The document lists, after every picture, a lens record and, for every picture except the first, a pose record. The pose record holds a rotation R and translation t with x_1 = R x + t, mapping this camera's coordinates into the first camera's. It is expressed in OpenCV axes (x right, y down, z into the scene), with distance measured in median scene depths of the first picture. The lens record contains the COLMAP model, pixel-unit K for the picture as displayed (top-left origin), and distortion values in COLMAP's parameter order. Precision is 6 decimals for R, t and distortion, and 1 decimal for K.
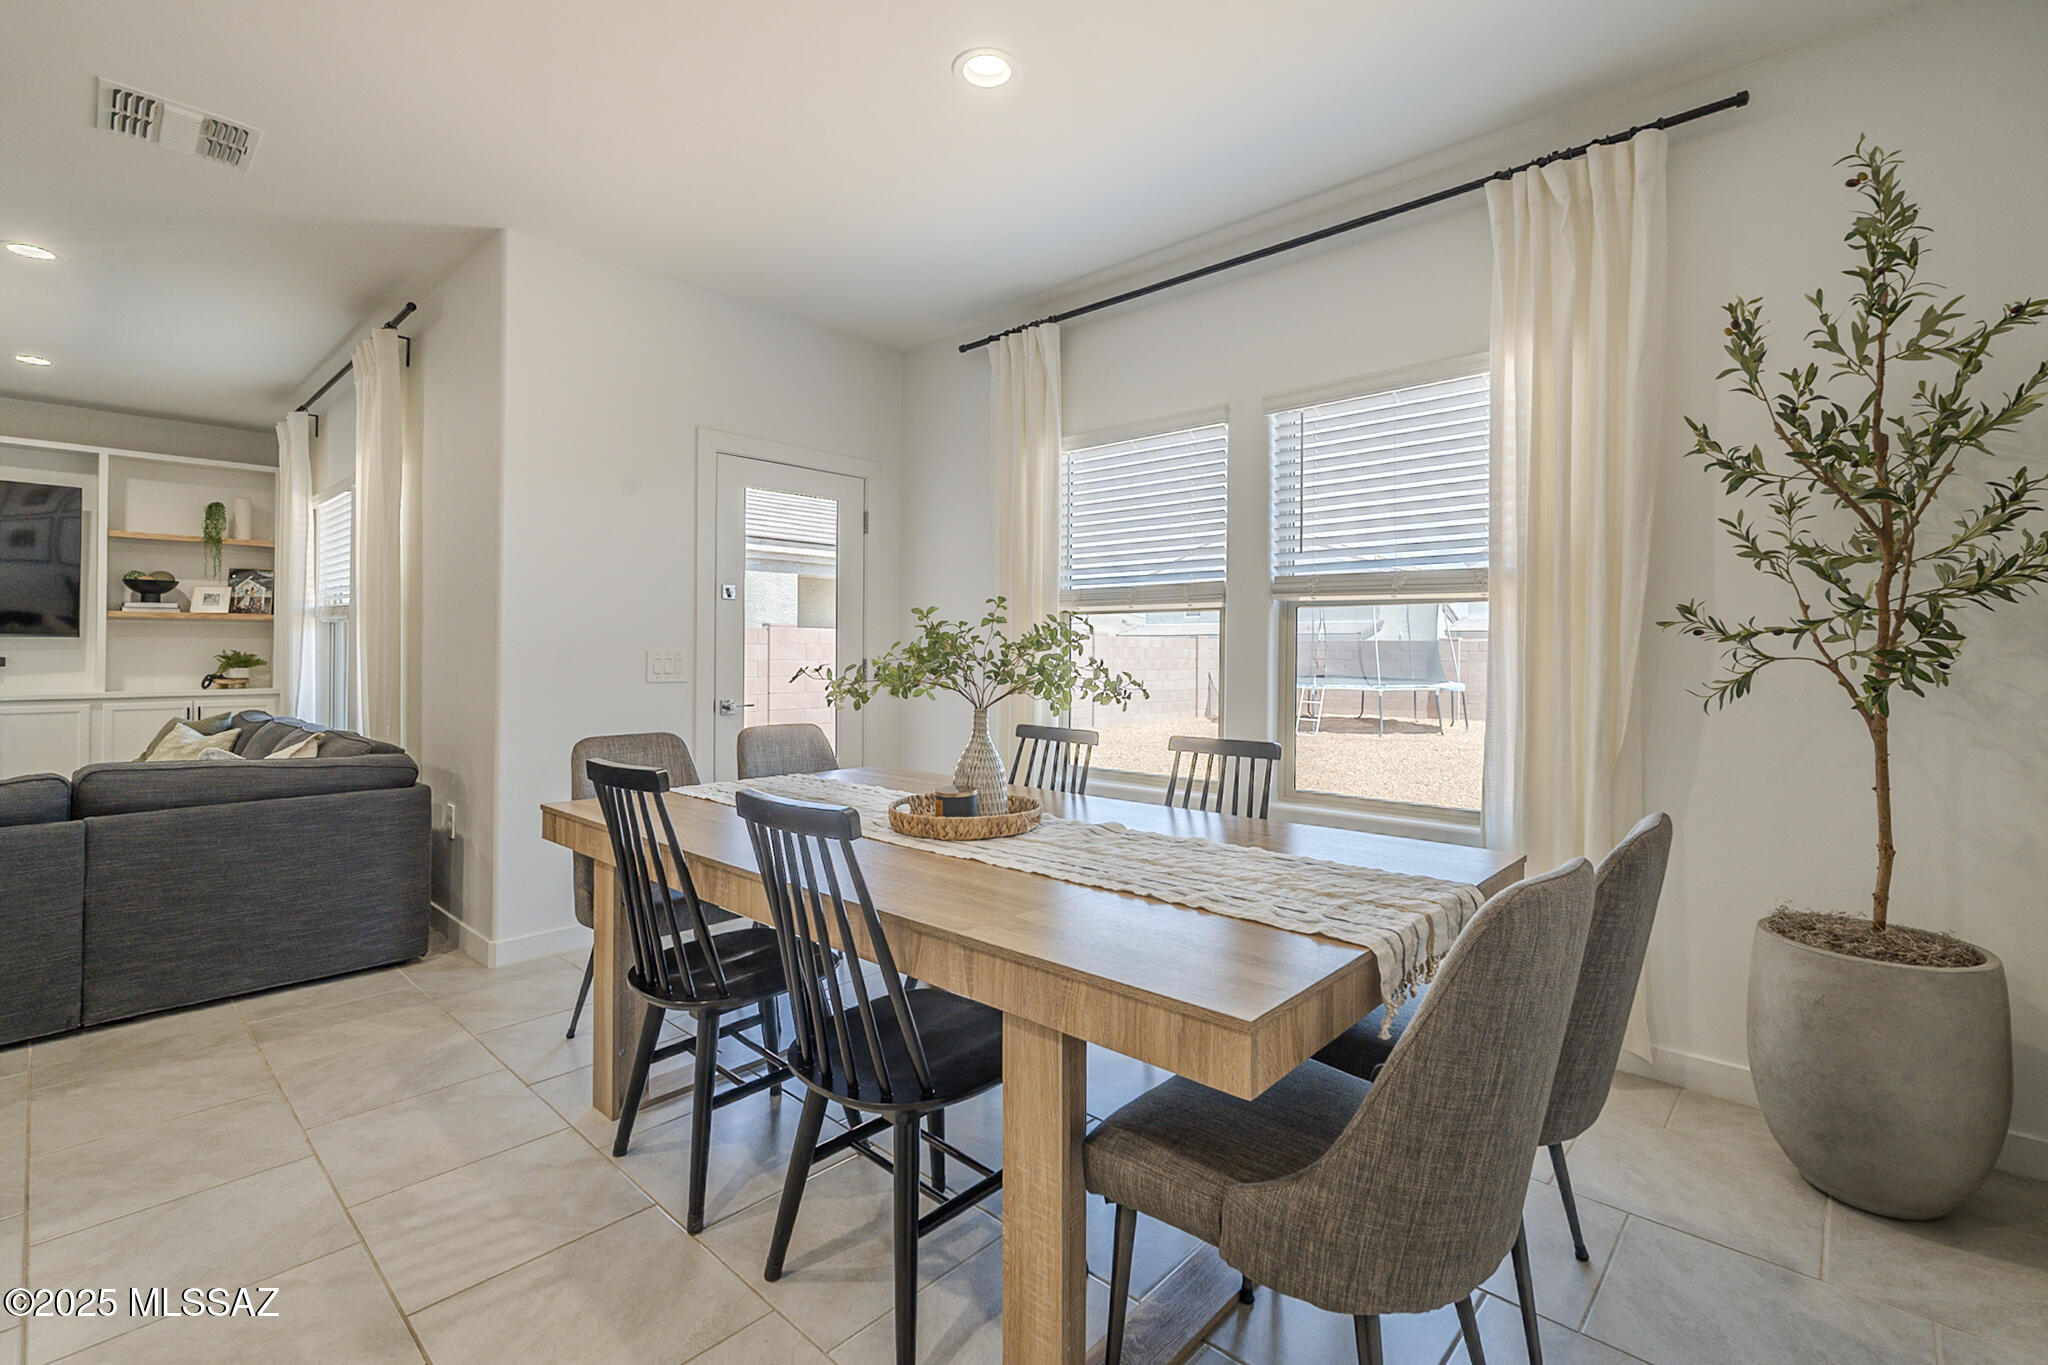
lens RADIAL K [[916.6, 0, 1028.6], [0, 916.6, 640.0], [0, 0, 1]] dist [-0.002560, -0.000524]
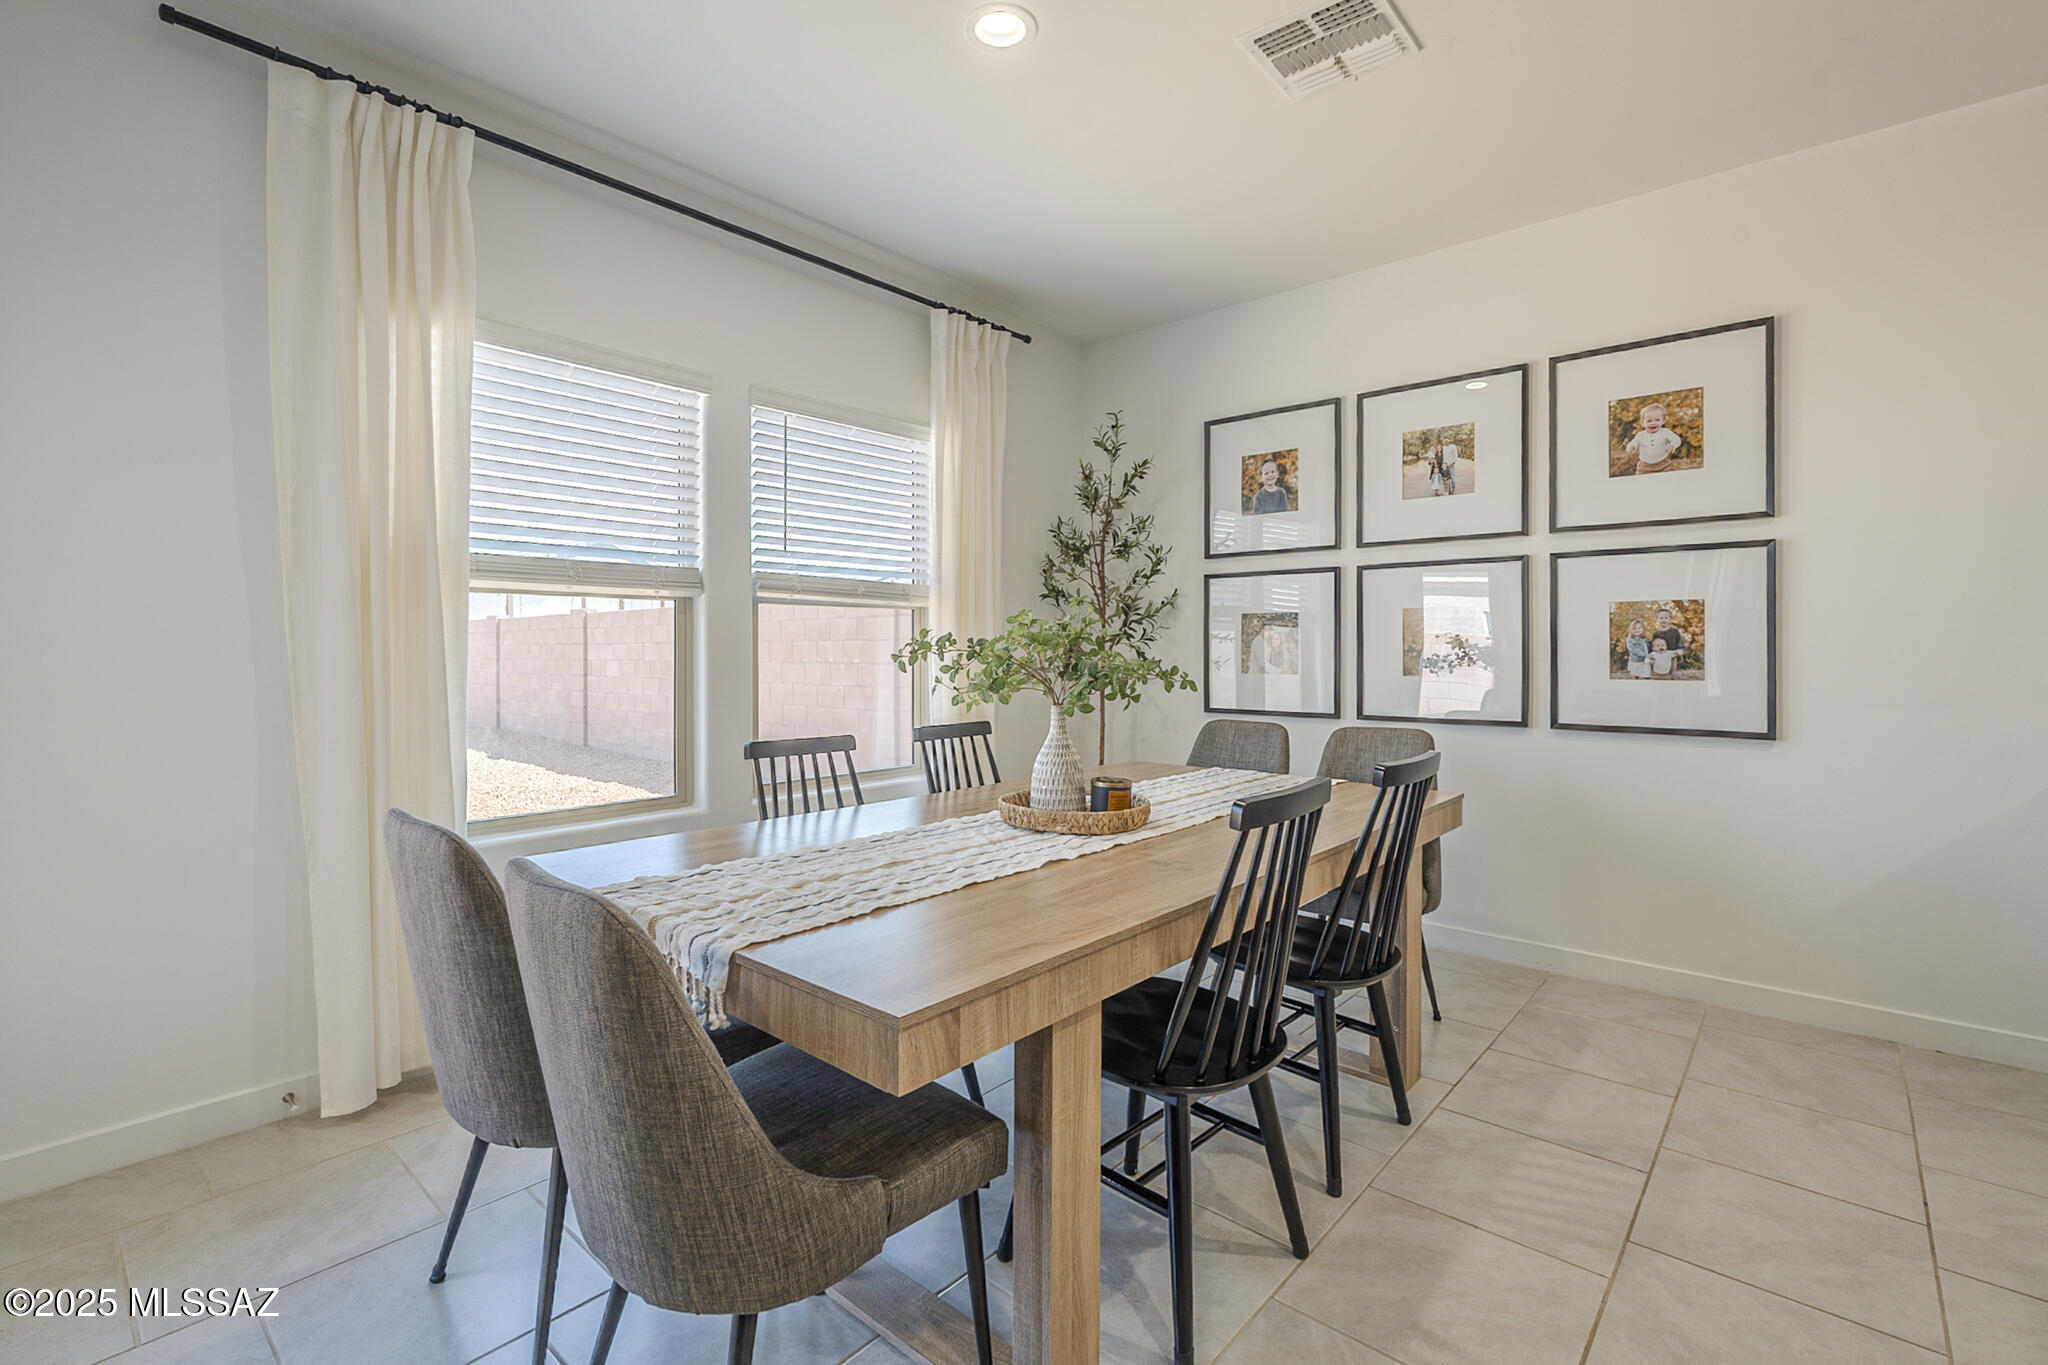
lens RADIAL K [[926.7, 0, 1024.4], [0, 926.7, 657.0], [0, 0, 1]] dist [-0.001199, 0.000038]
pose [[-0.026116, -0.015674, 0.999536, -0.978374], [-0.014878, 0.999772, 0.015289, 0.004769], [-0.999548, -0.014472, -0.026343, 0.970892]]
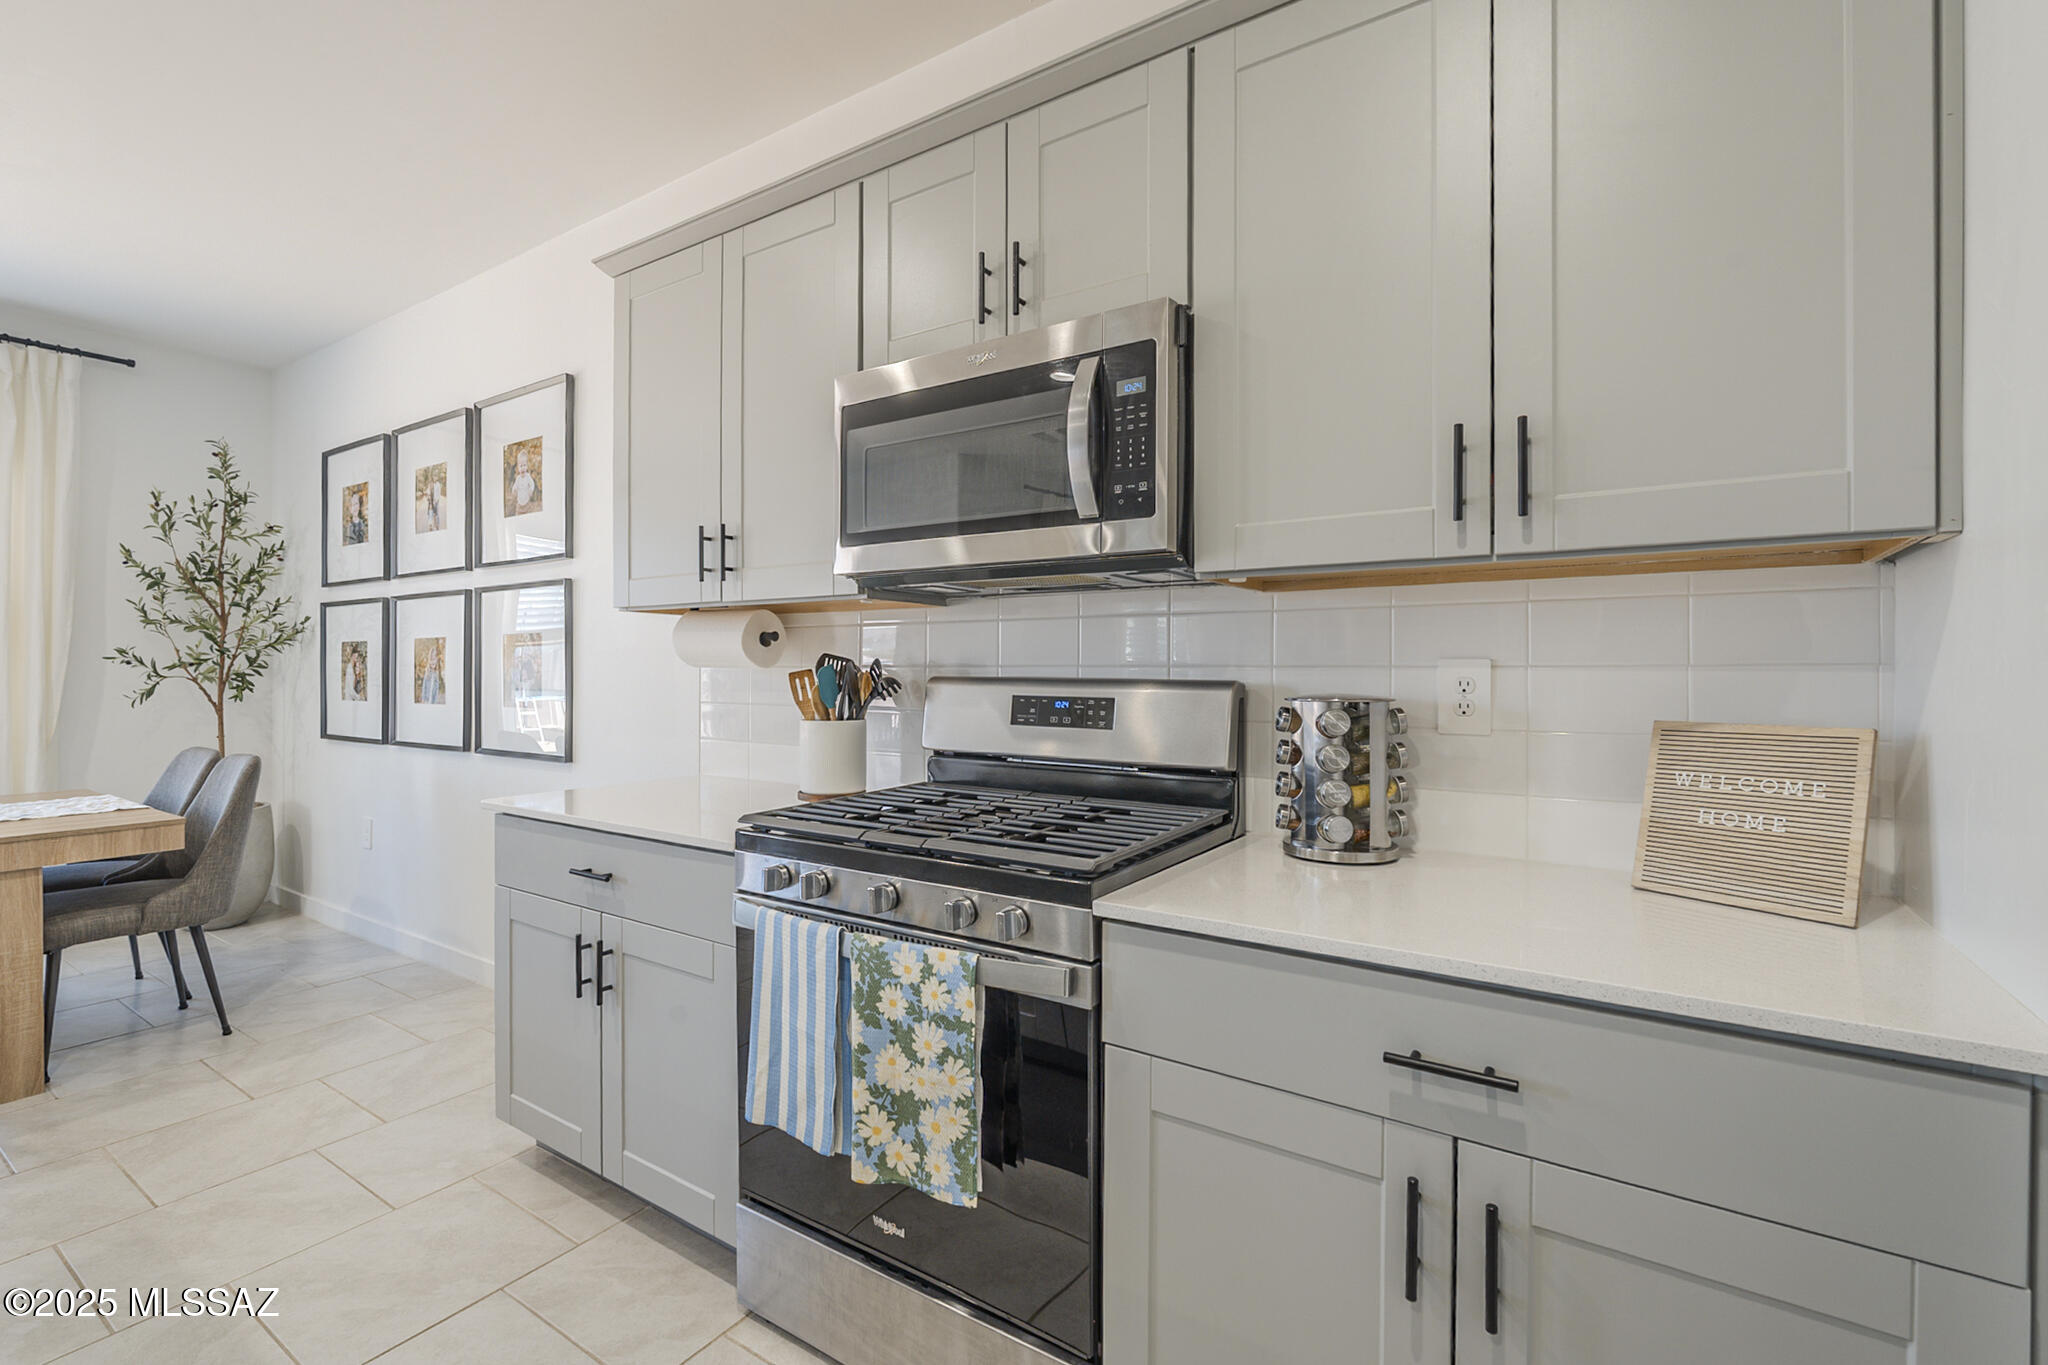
lens RADIAL K [[908.9, 0, 1017.9], [0, 908.9, 673.3], [0, 0, 1]] dist [-0.001701, -0.000281]
pose [[-0.154146, -0.013562, 0.987955, -1.162126], [-0.016971, 0.999795, 0.011077, -0.033758], [-0.987902, -0.015059, -0.154345, -0.417008]]
